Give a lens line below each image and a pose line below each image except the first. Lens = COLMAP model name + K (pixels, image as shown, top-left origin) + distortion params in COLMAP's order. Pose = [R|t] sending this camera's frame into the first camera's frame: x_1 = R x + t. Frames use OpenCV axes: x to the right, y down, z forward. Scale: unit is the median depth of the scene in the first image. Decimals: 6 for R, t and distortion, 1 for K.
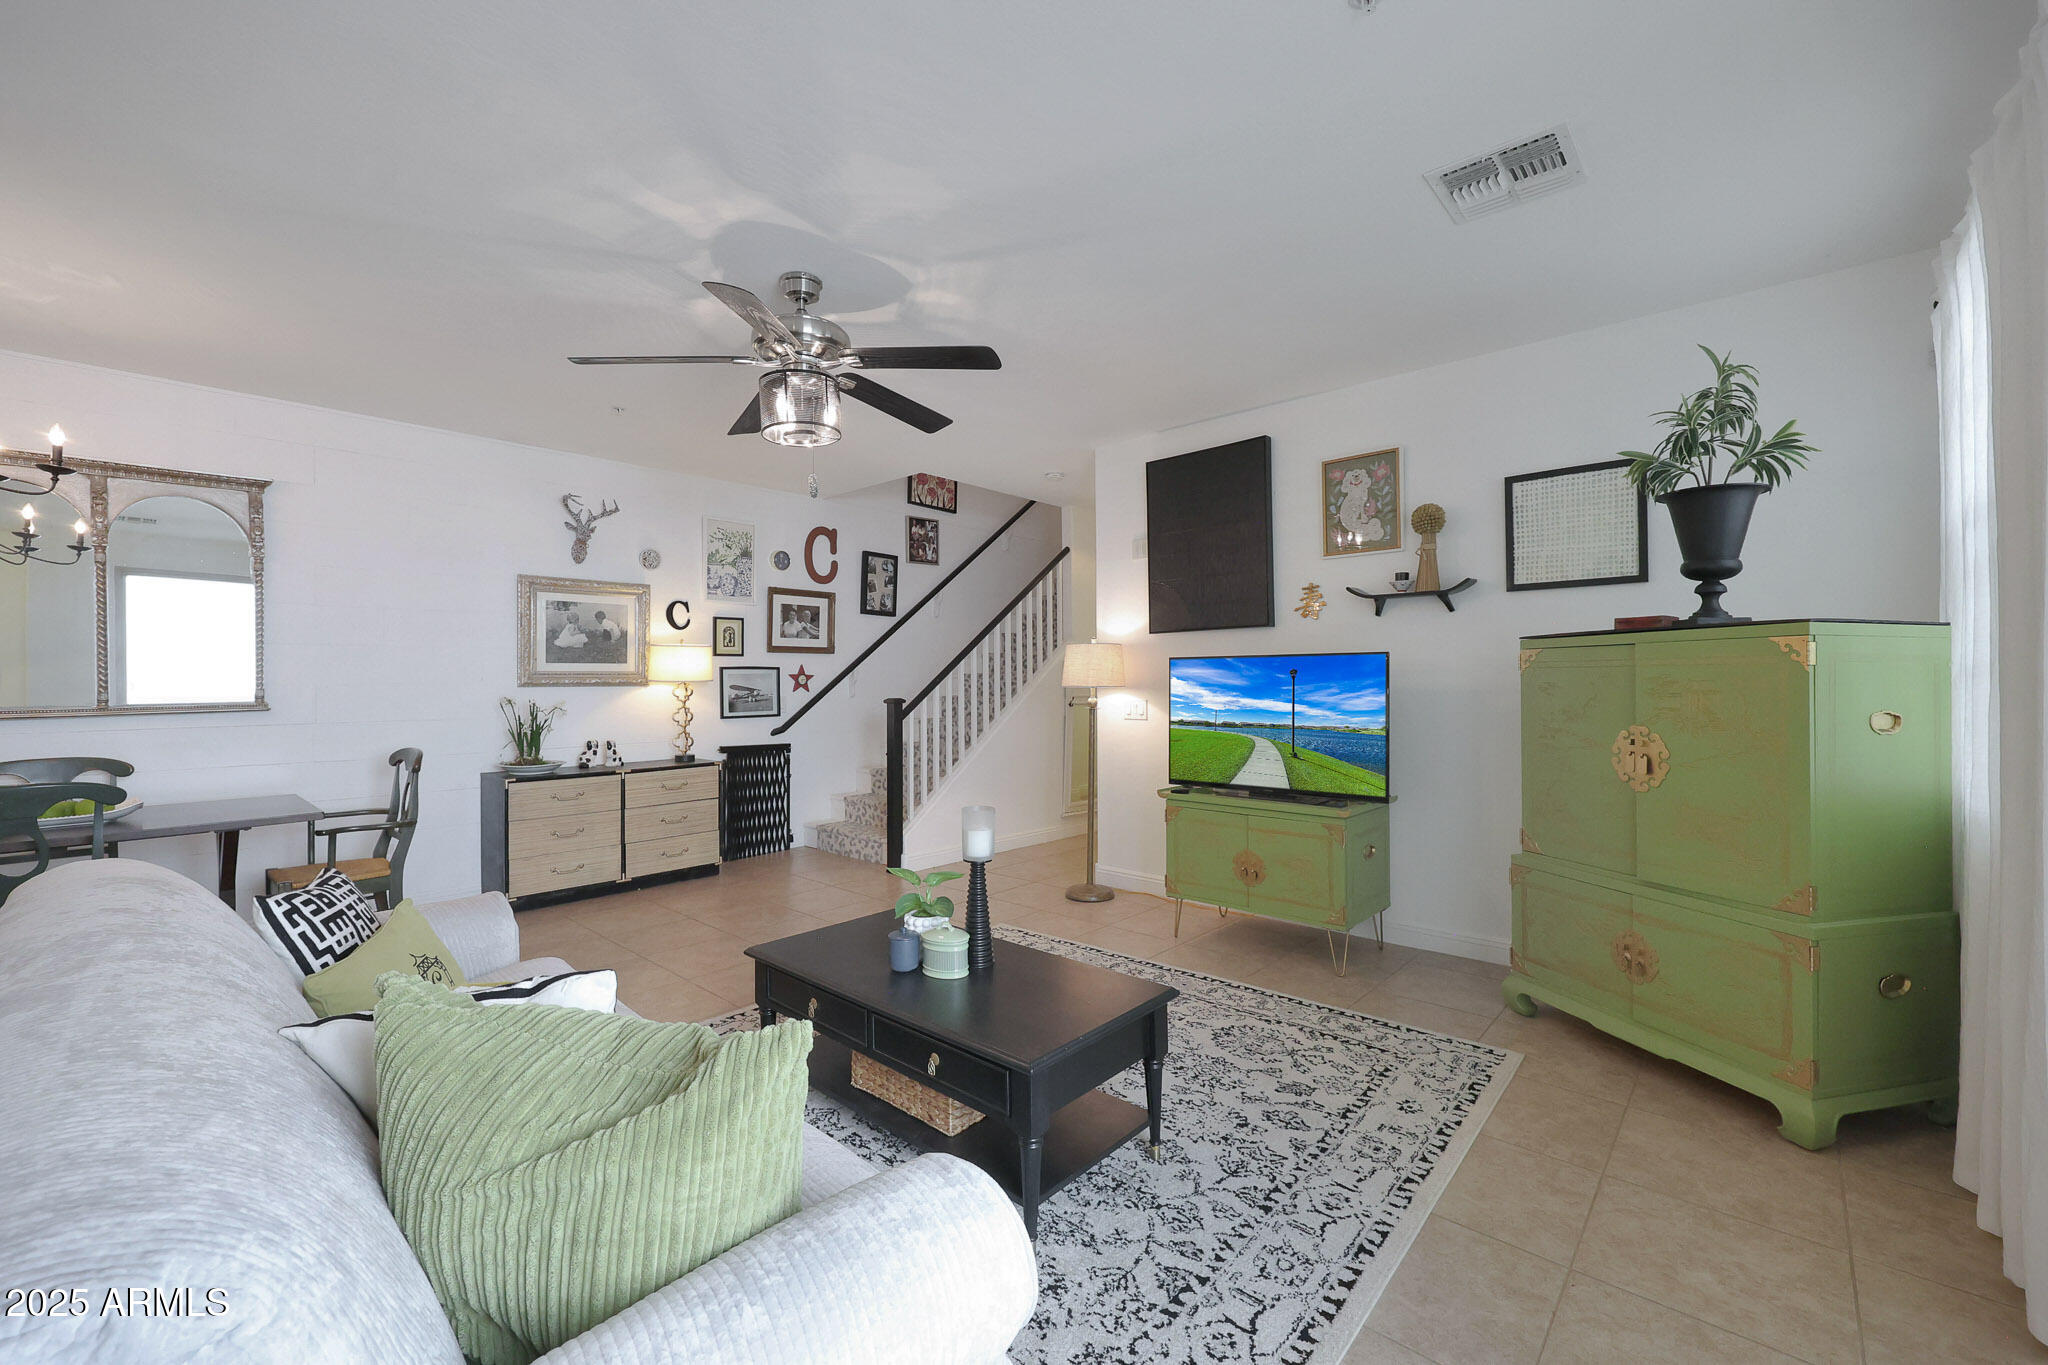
lens RADIAL K [[814.1, 0, 1004.7], [0, 814.1, 671.9], [0, 0, 1]] dist [-0.006508, 0.001305]
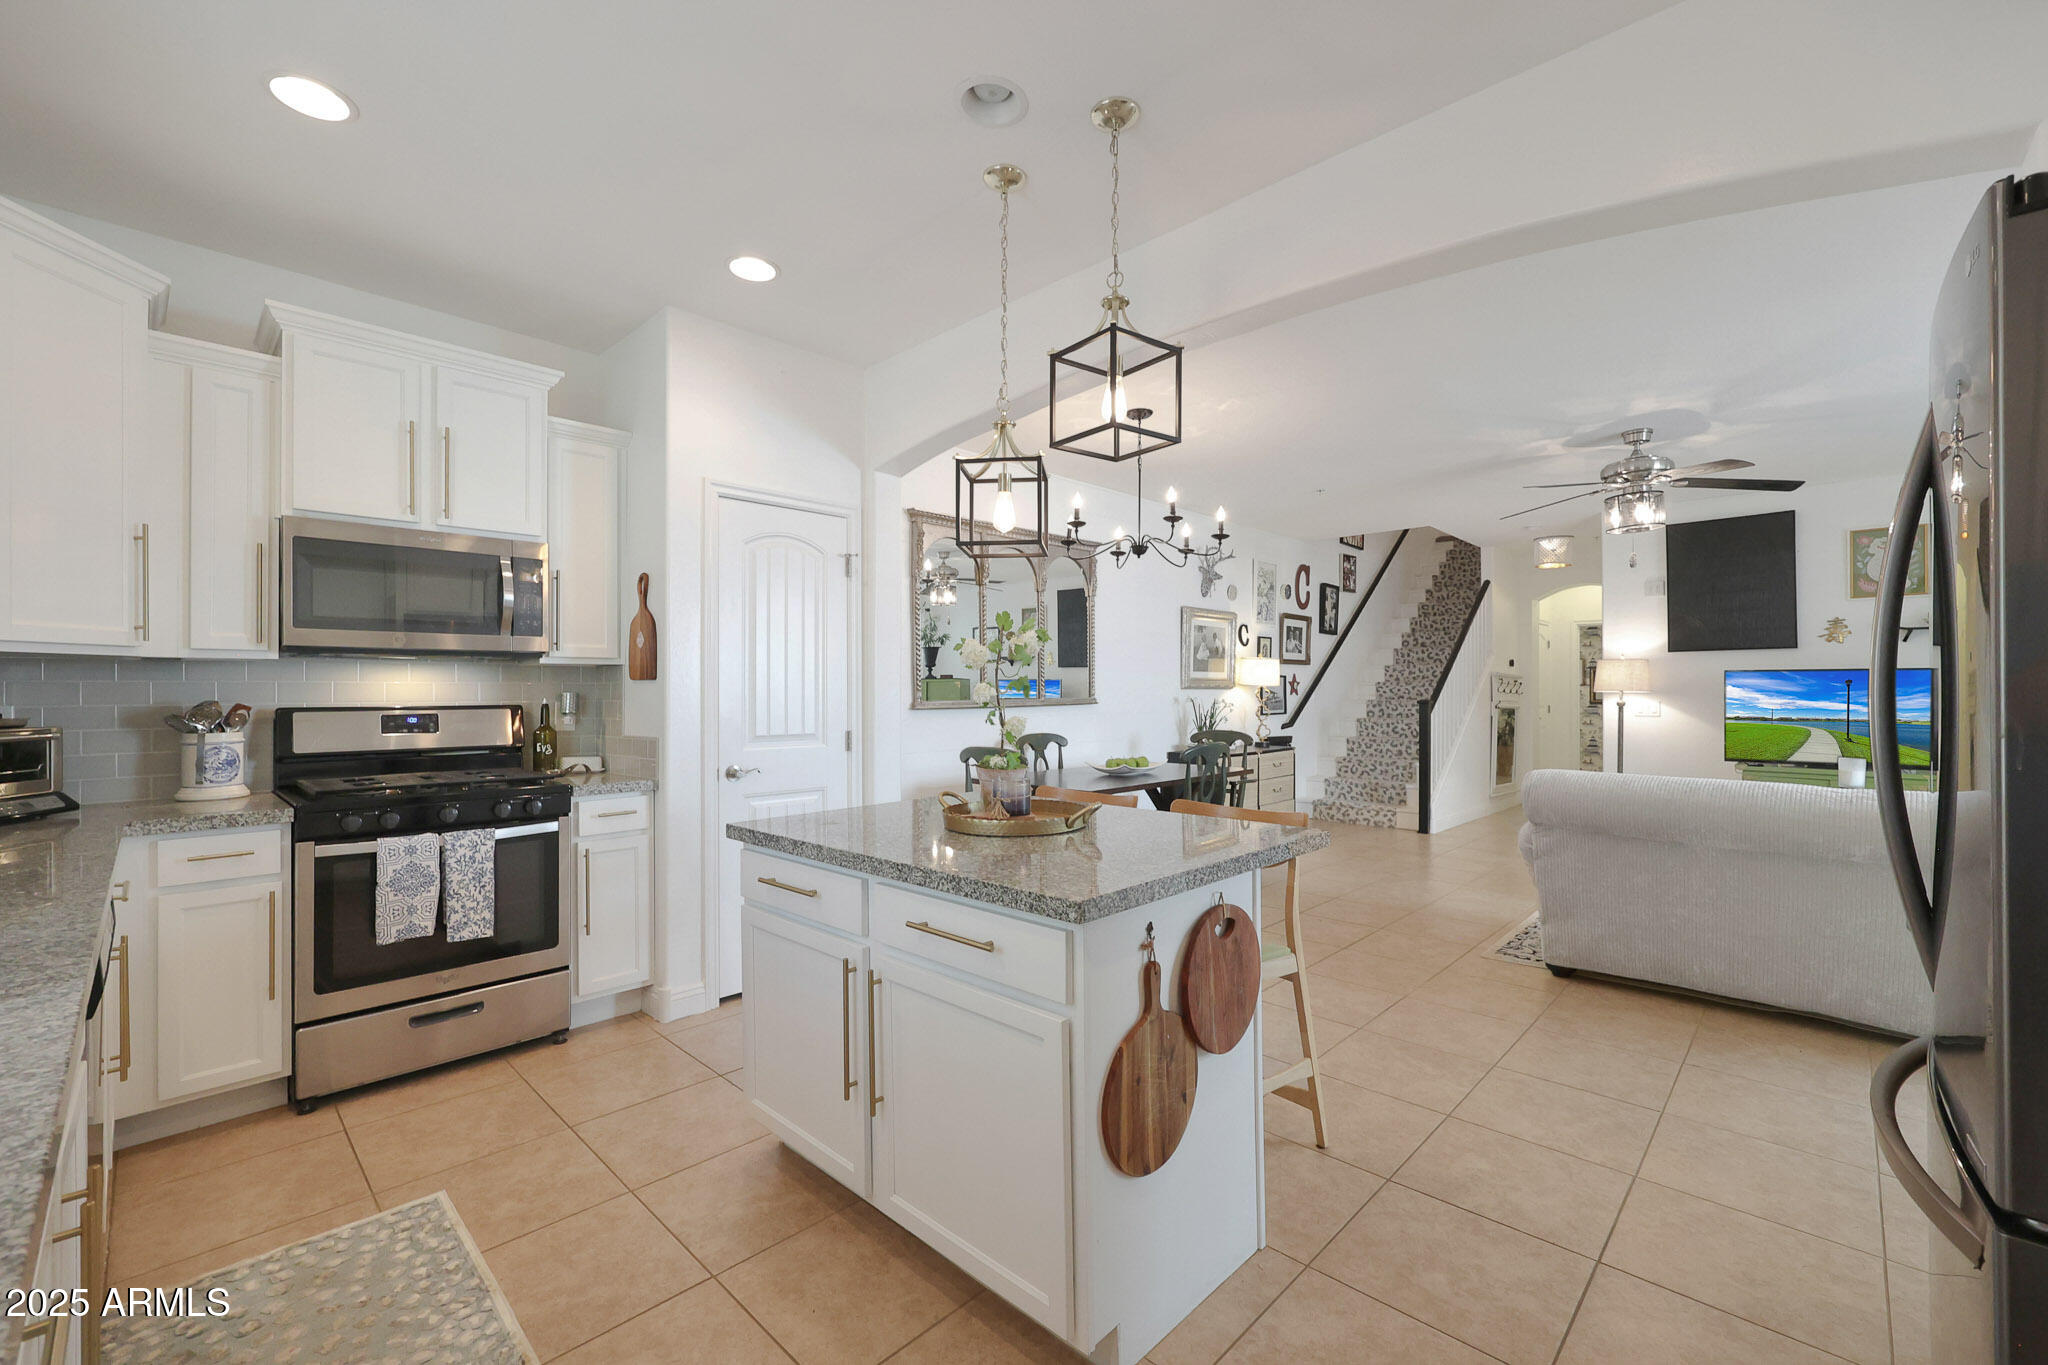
lens RADIAL K [[814.1, 0, 1015.9], [0, 814.1, 682.8], [0, 0, 1]] dist [-0.006508, 0.001305]
pose [[0.999362, 0.006407, -0.035148, -0.774154], [-0.006297, 0.999975, 0.003252, 0.004797], [0.035168, -0.003029, 0.999377, -0.340982]]
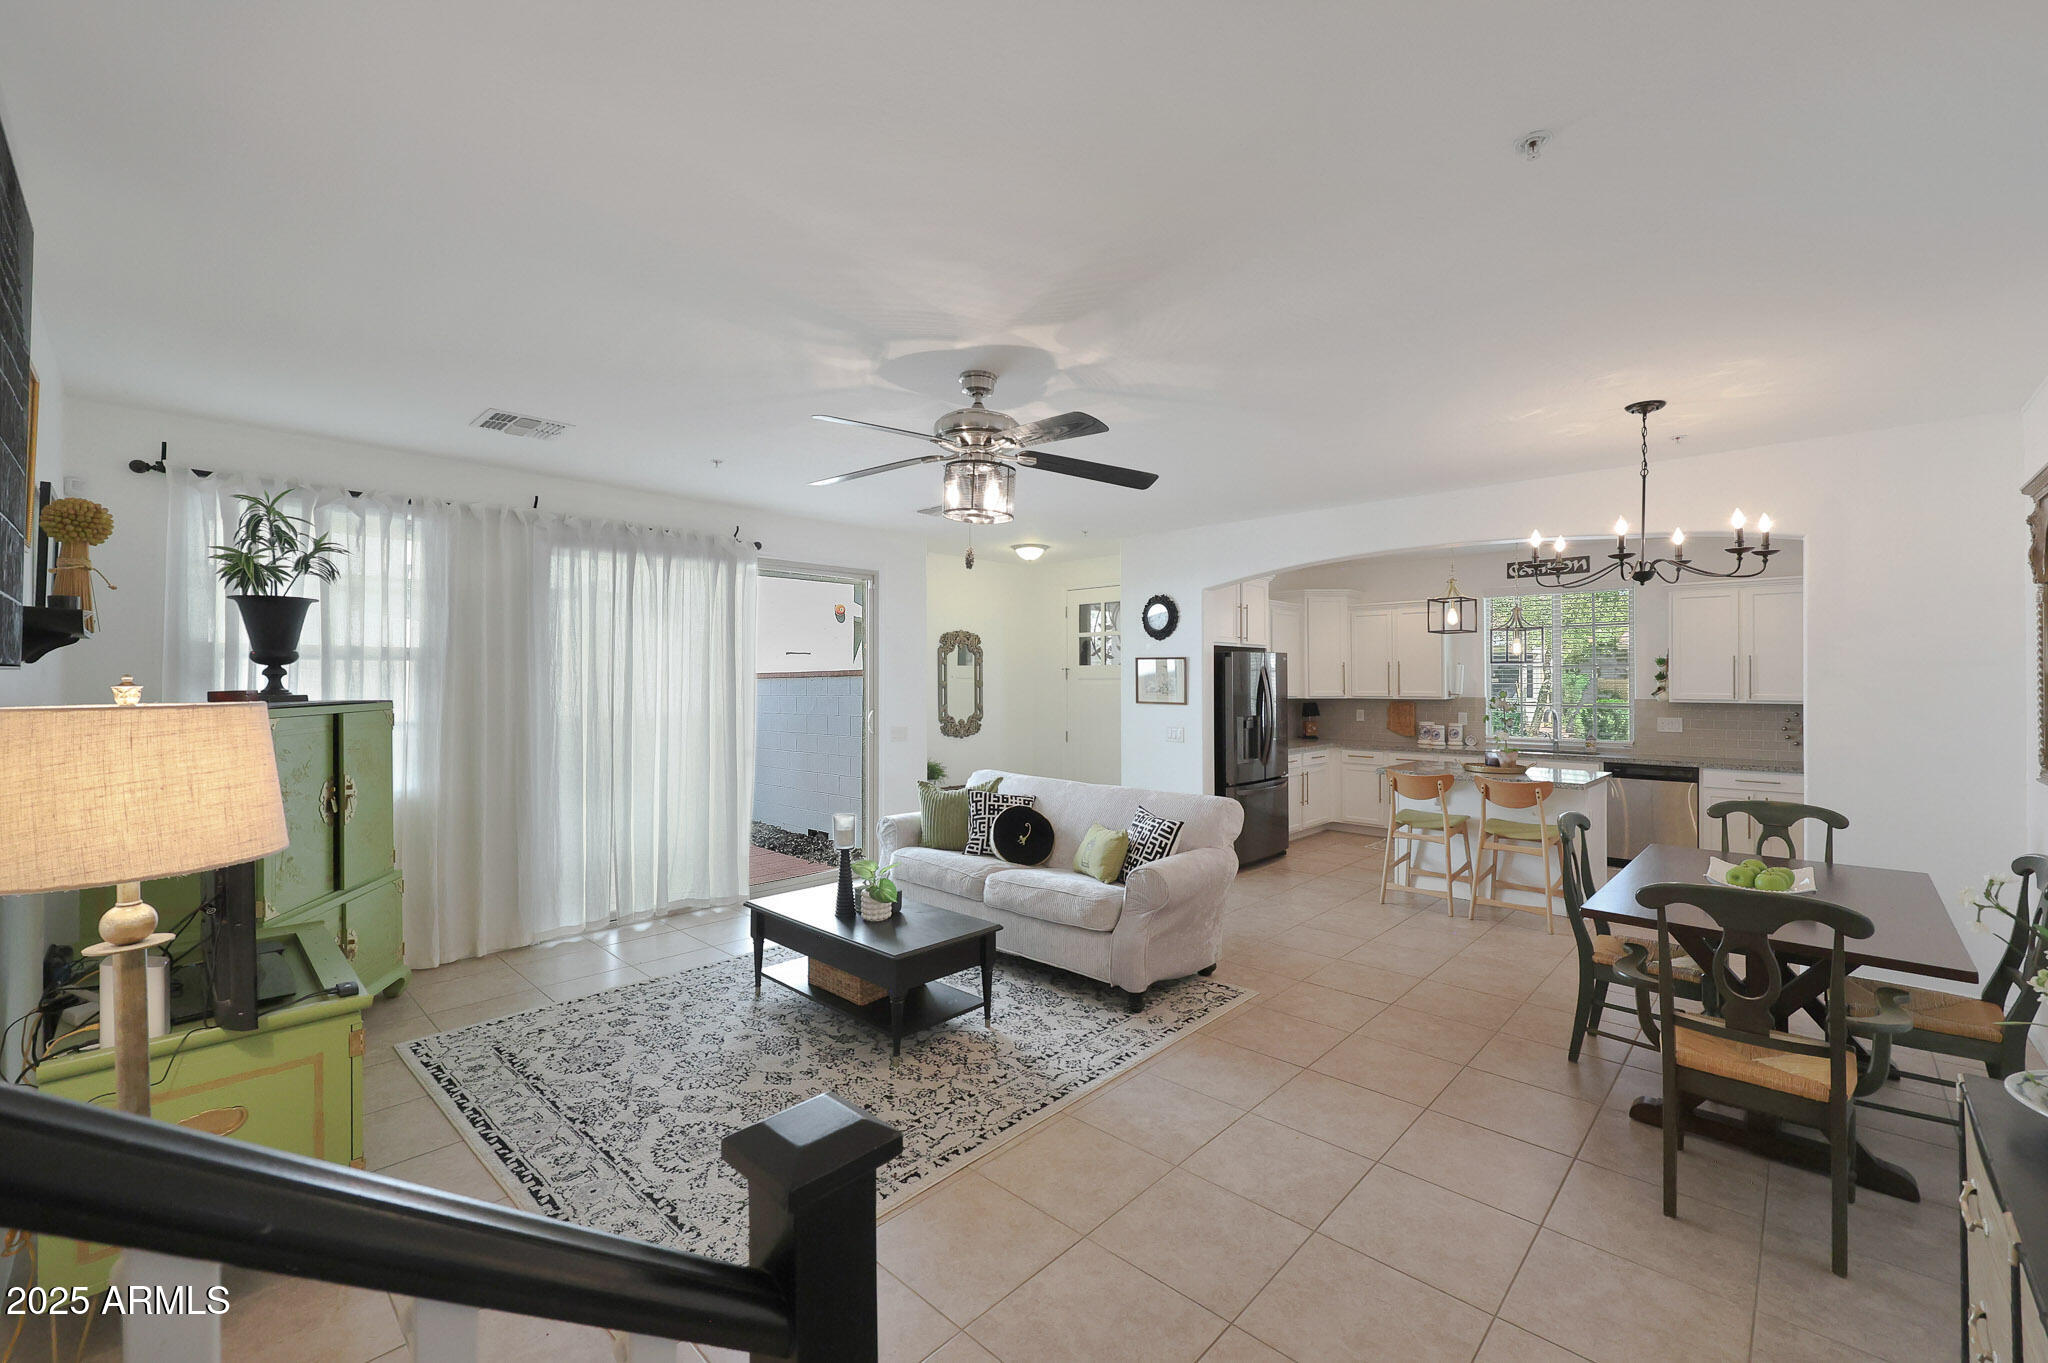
lens RADIAL K [[814.1, 0, 1025.4], [0, 814.1, 666.9], [0, 0, 1]] dist [-0.006508, 0.001305]
pose [[-0.999829, -0.007061, 0.017069, -0.184210], [-0.007238, 0.999920, -0.010350, -0.055342], [-0.016995, -0.010471, -0.999801, 1.162050]]
